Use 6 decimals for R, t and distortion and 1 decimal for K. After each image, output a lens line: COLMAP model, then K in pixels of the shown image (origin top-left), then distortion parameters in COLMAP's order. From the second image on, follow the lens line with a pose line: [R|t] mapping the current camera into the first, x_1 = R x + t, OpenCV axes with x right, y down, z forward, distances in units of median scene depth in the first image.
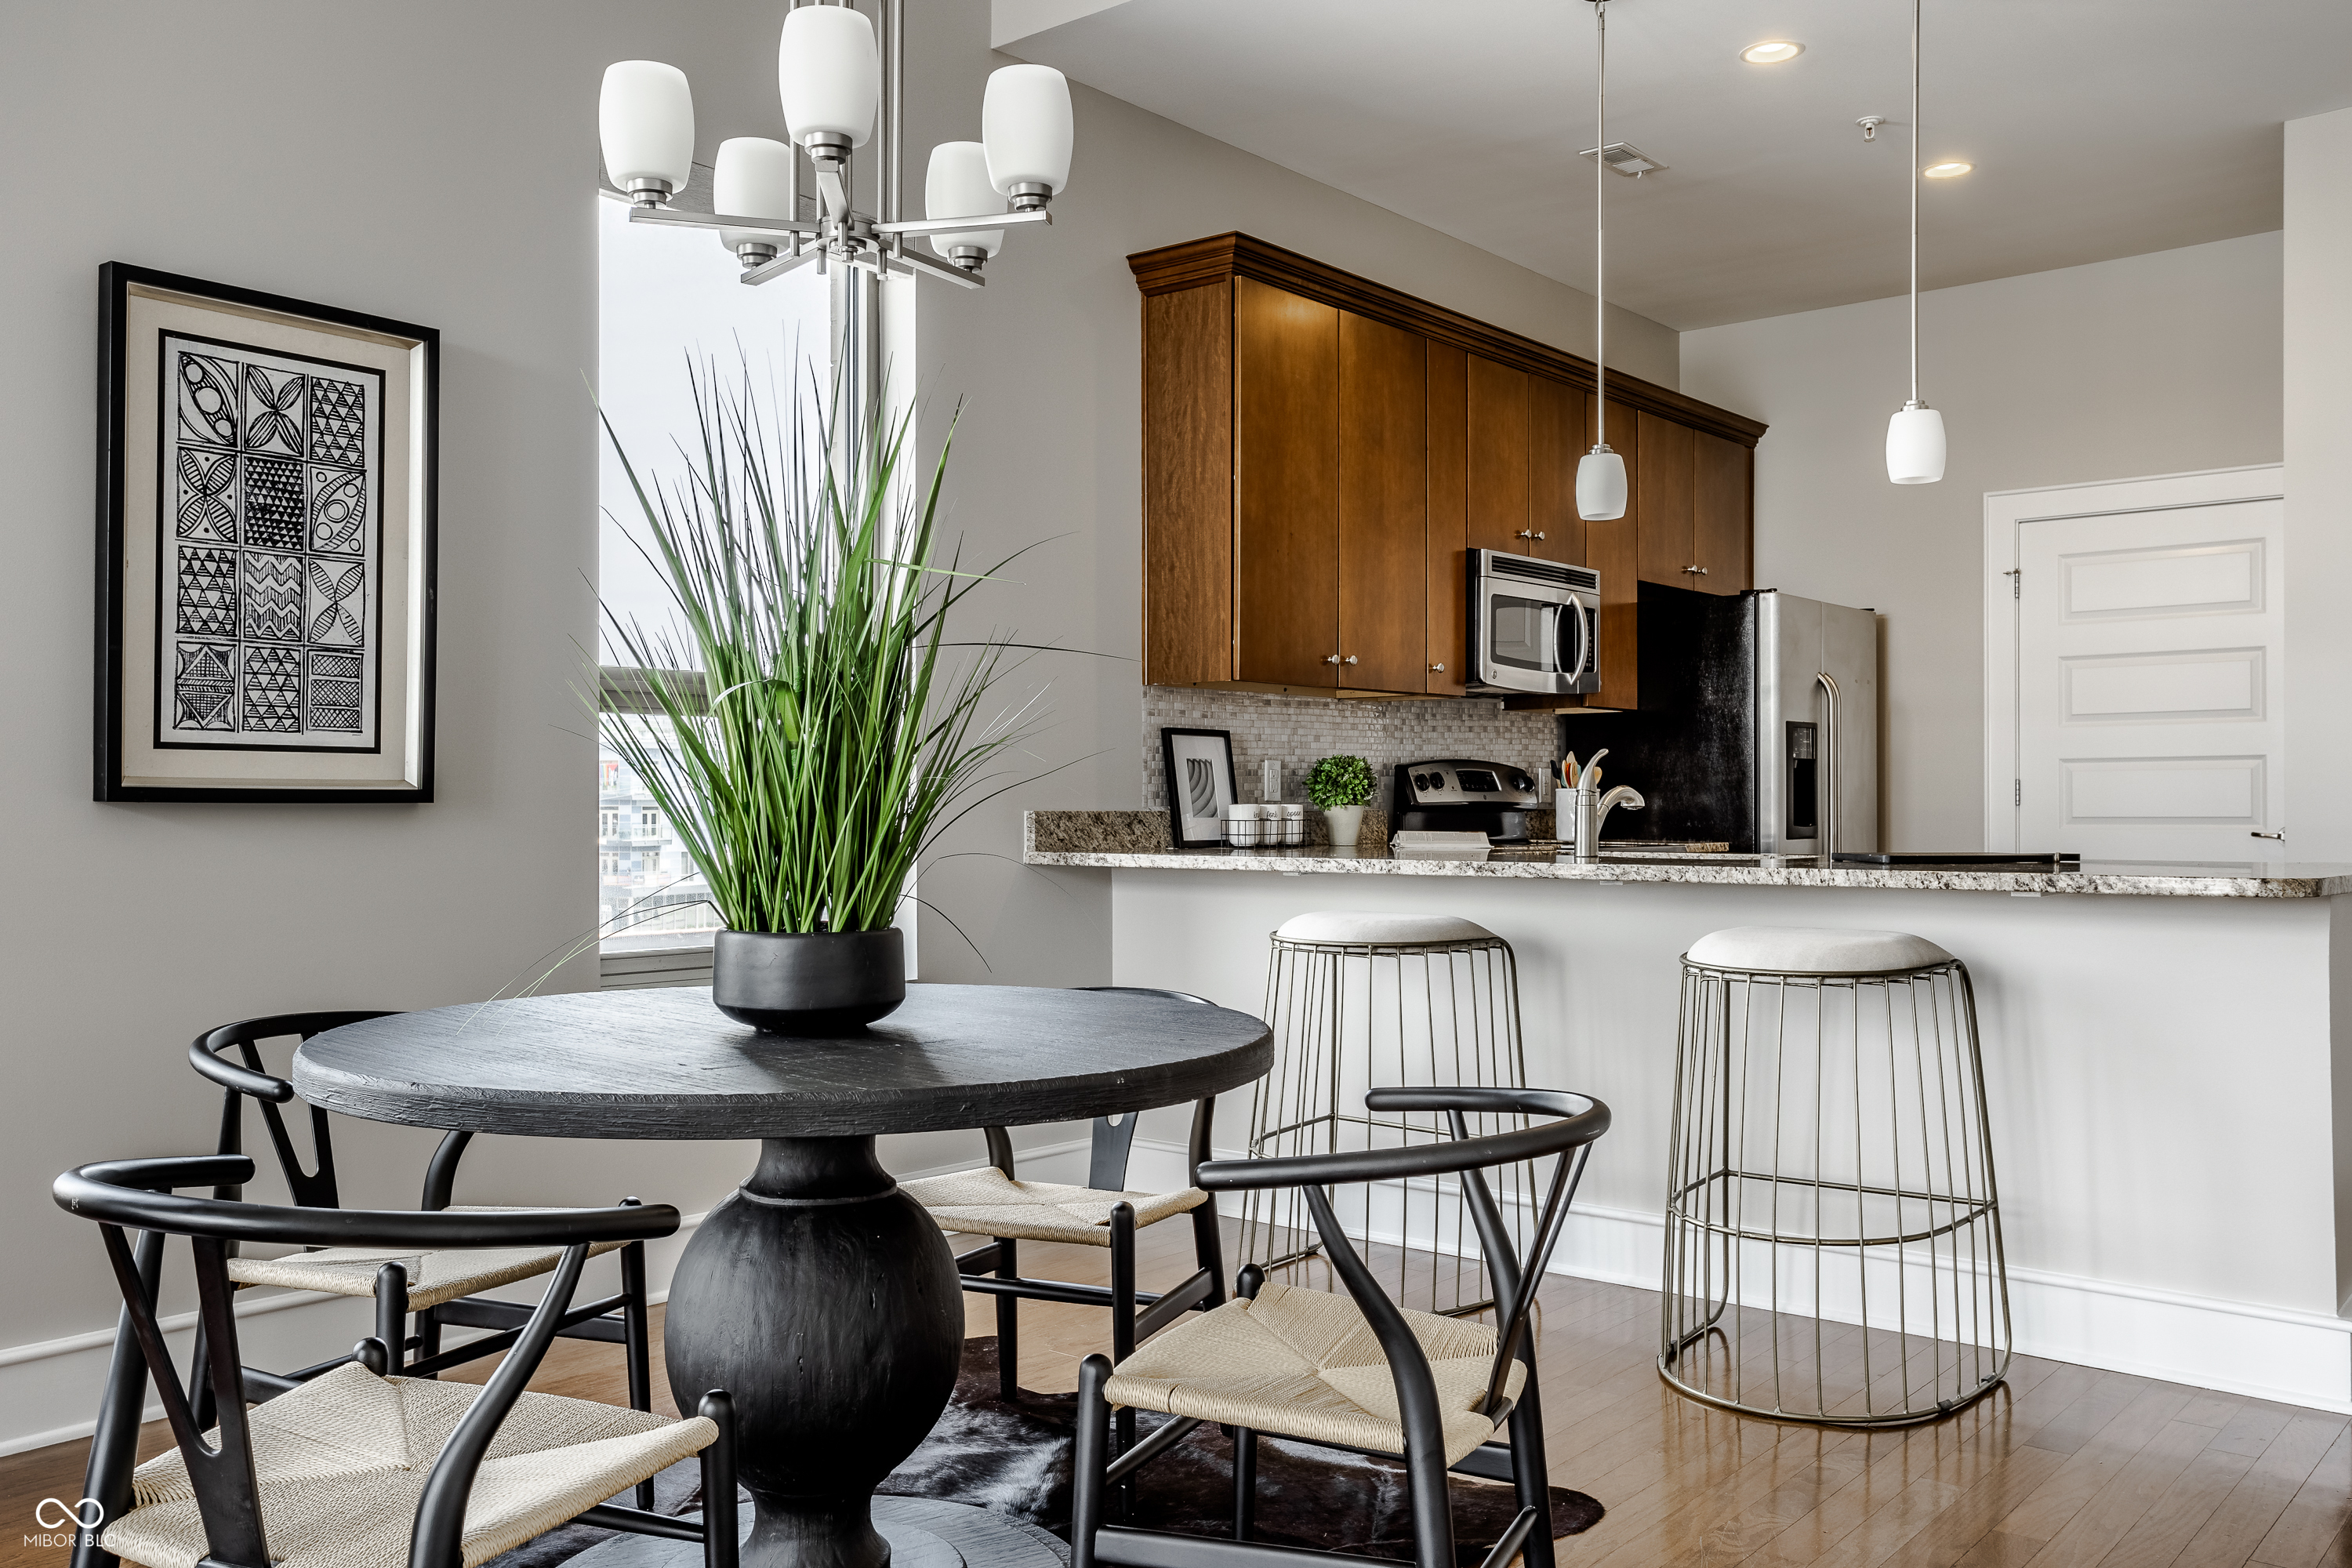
lens RADIAL K [[1987.4, 0, 1178.1], [0, 1987.4, 780.3], [0, 0, 1]] dist [-0.007116, 0.029102]
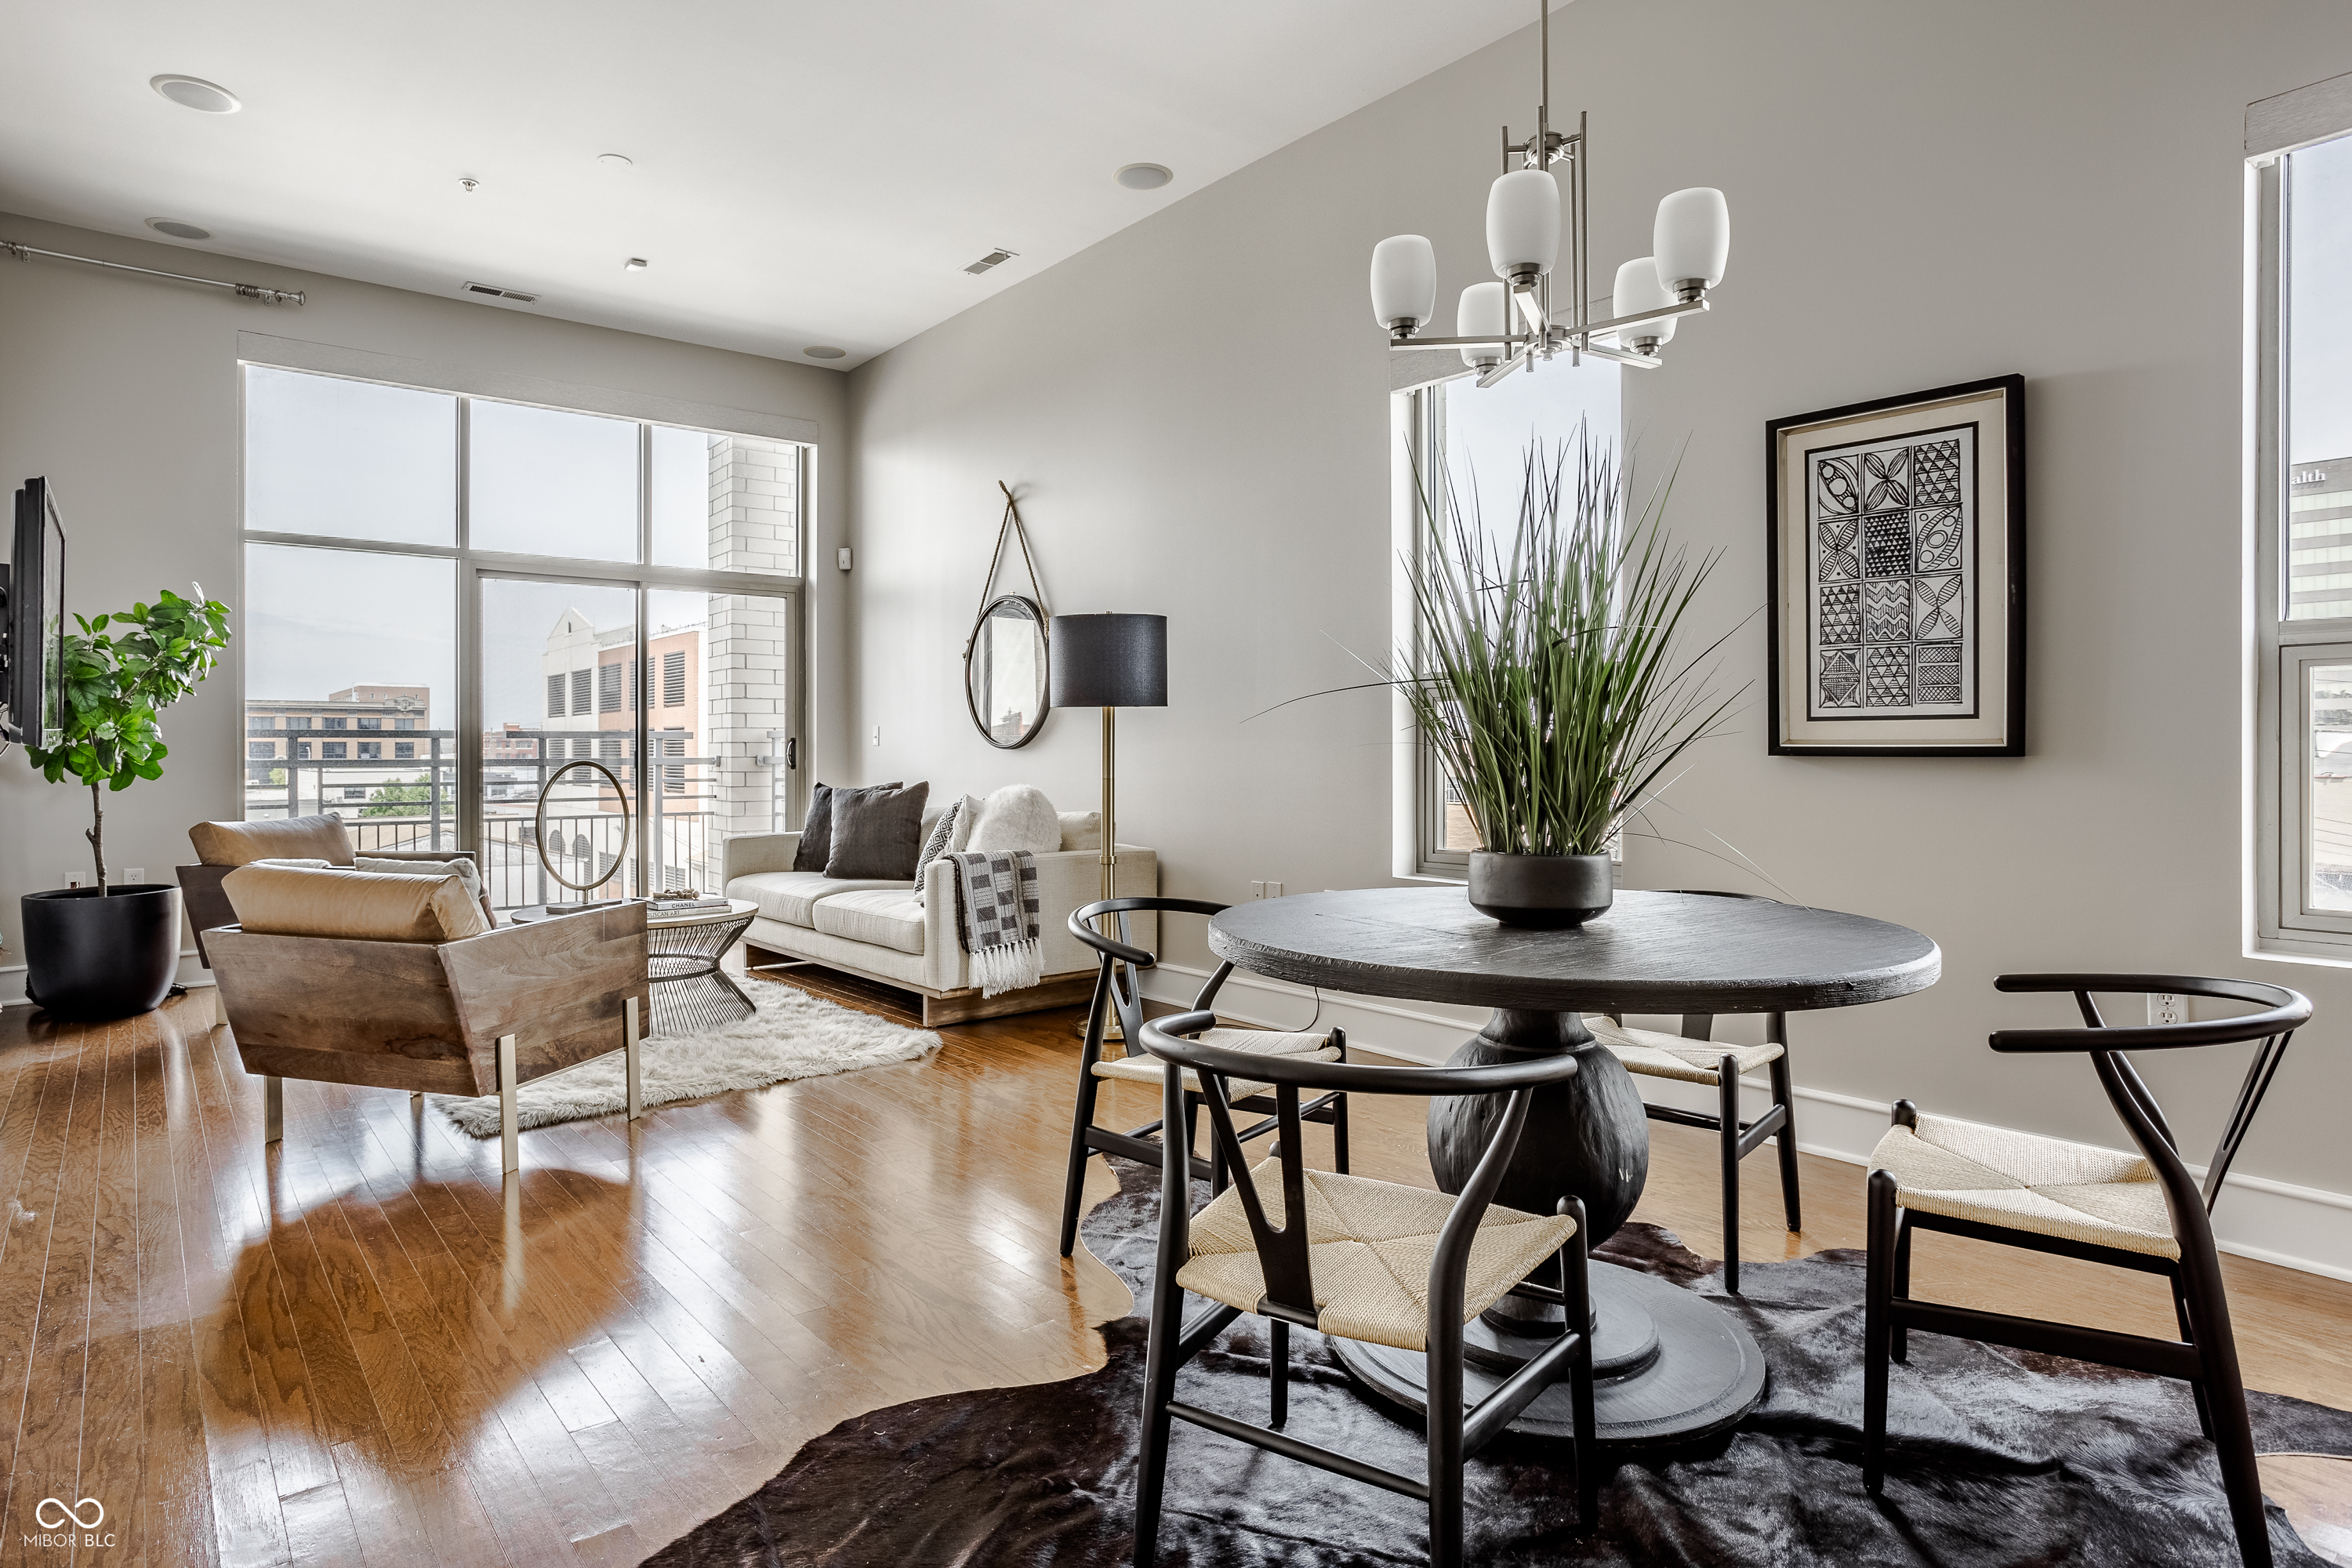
lens RADIAL K [[1315.5, 0, 1126.7], [0, 1315.5, 756.7], [0, 0, 1]] dist [-0.038127, 0.026081]
pose [[-0.217167, 0.004614, -0.976124, 0.383216], [0.012091, 0.999925, 0.002037, 0.001823], [0.976060, -0.011360, -0.217207, 0.455526]]
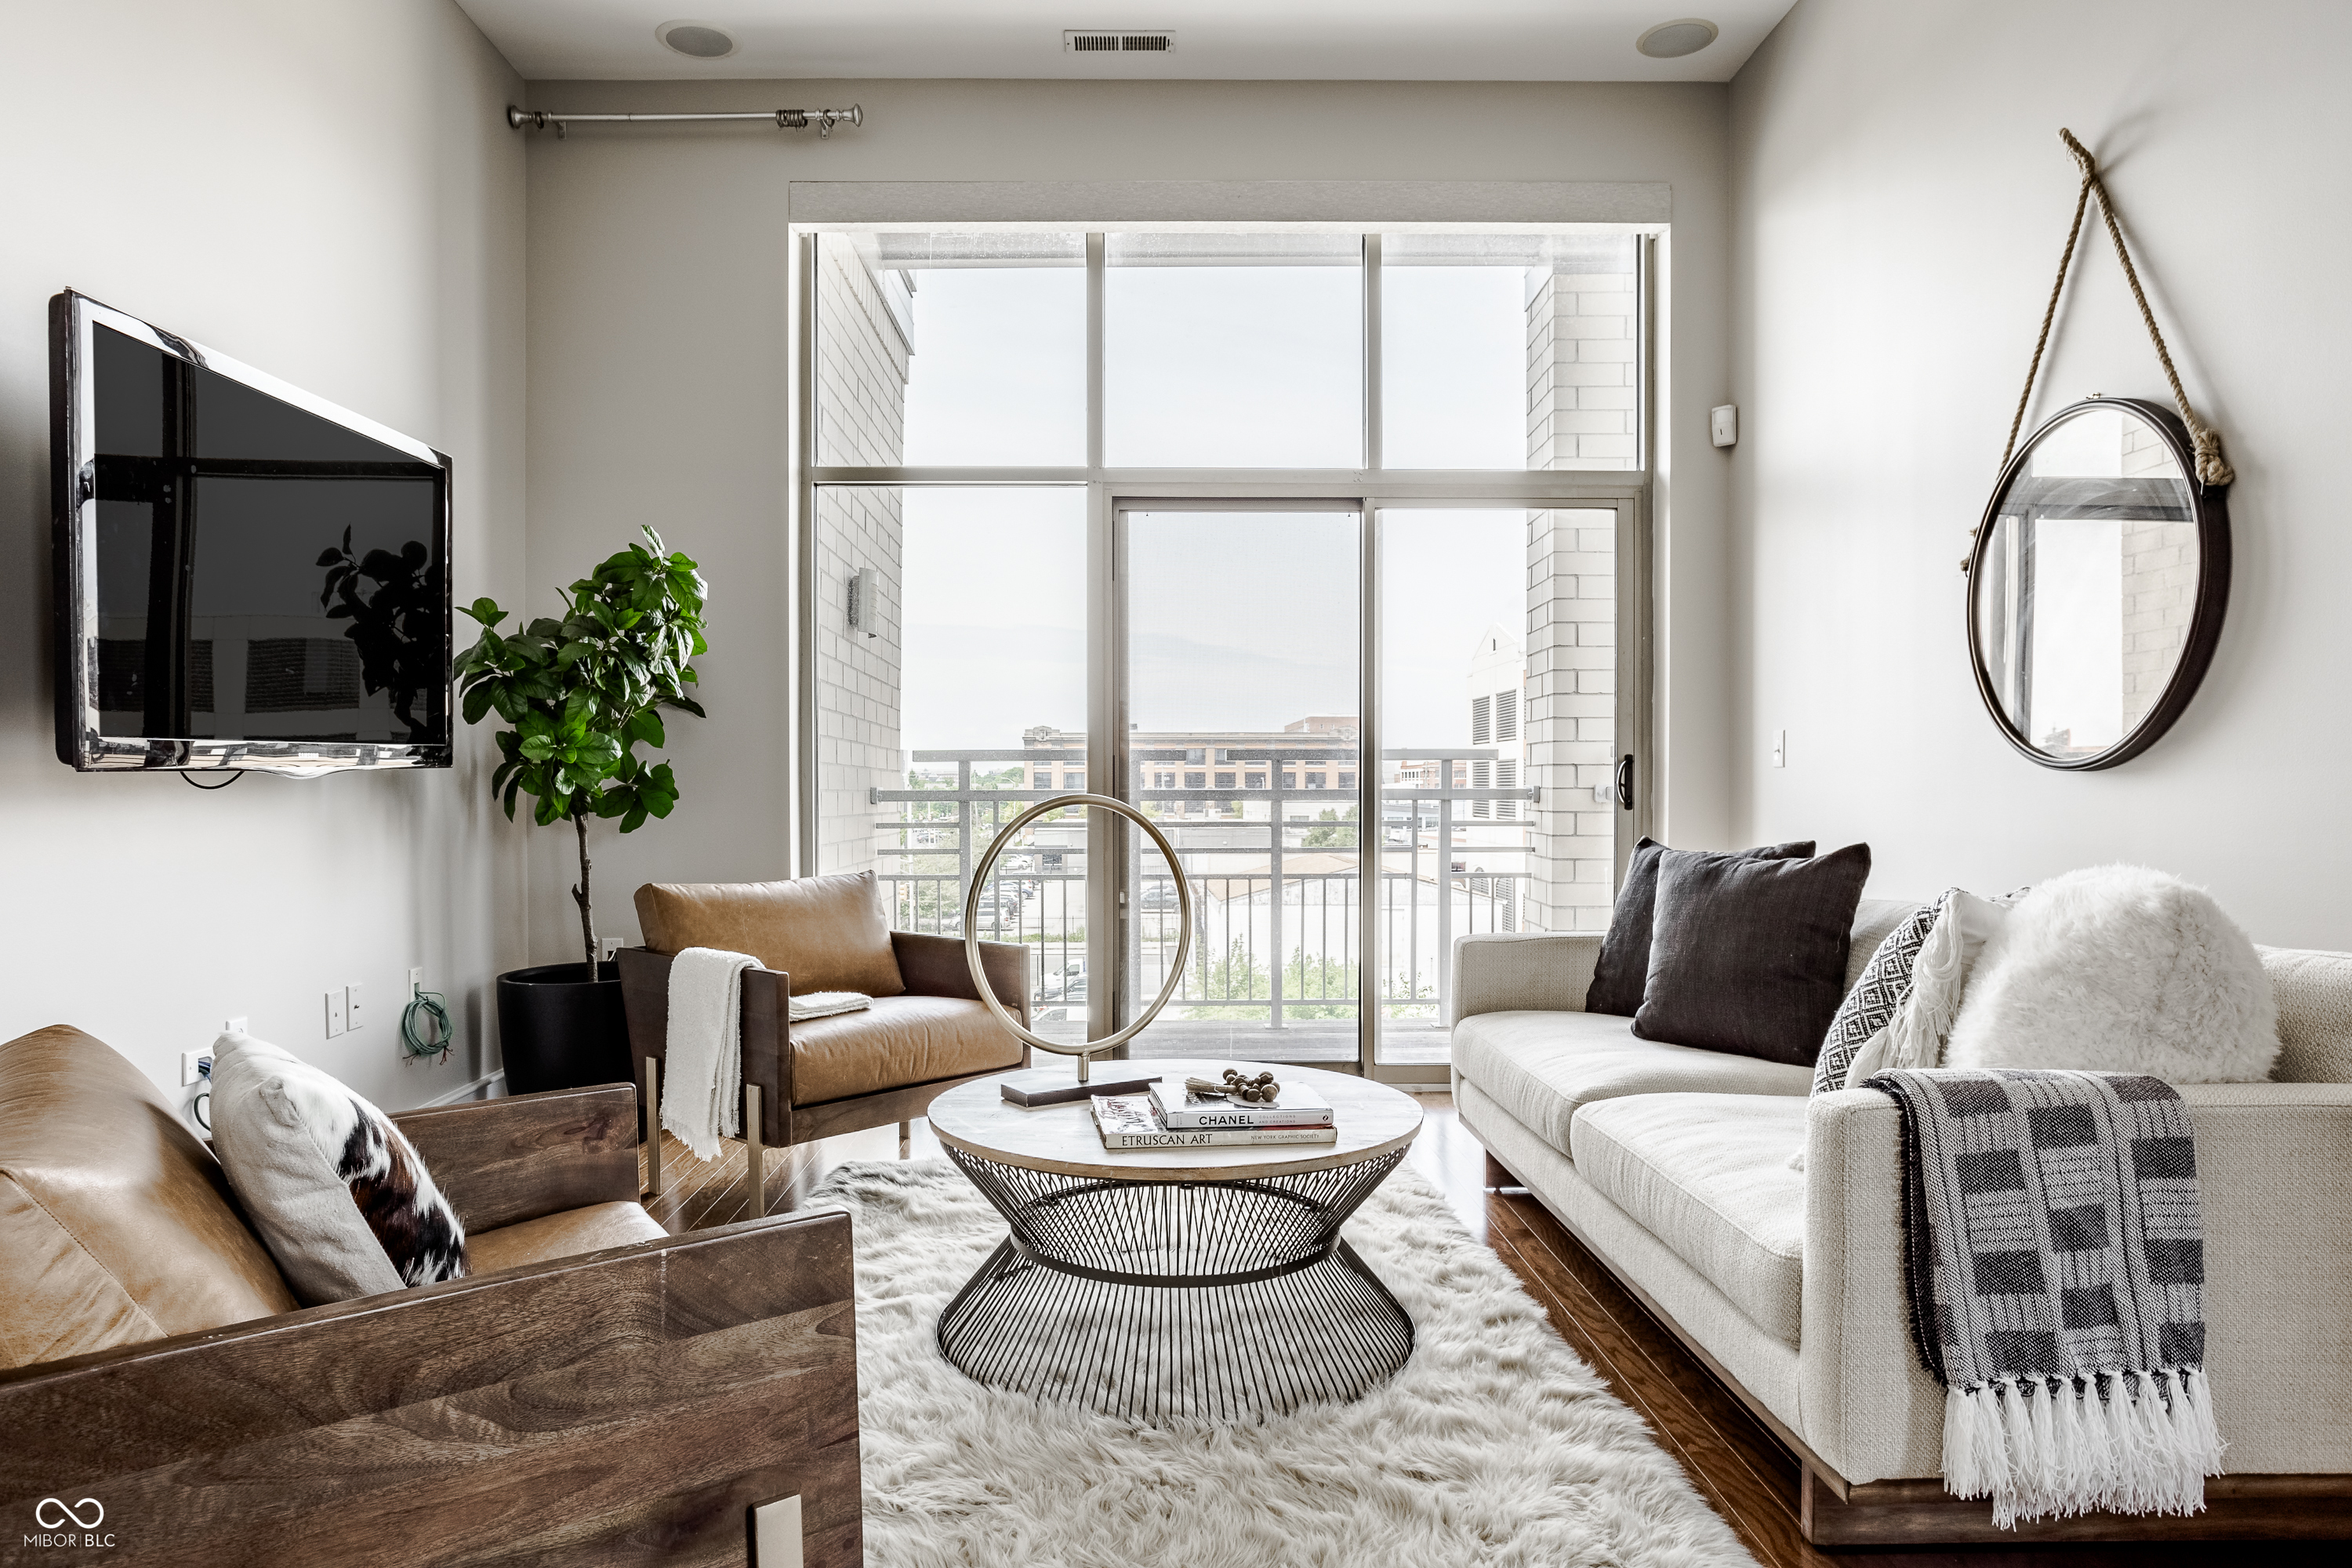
lens RADIAL K [[1470.5, 0, 1136.3], [0, 1470.5, 807.0], [0, 0, 1]] dist [-0.028899, 0.024047]
pose [[-0.765908, 0.012131, -0.642836, -0.146976], [0.009098, 0.999926, 0.008031, 0.002213], [0.642886, 0.000303, -0.765962, 0.279220]]
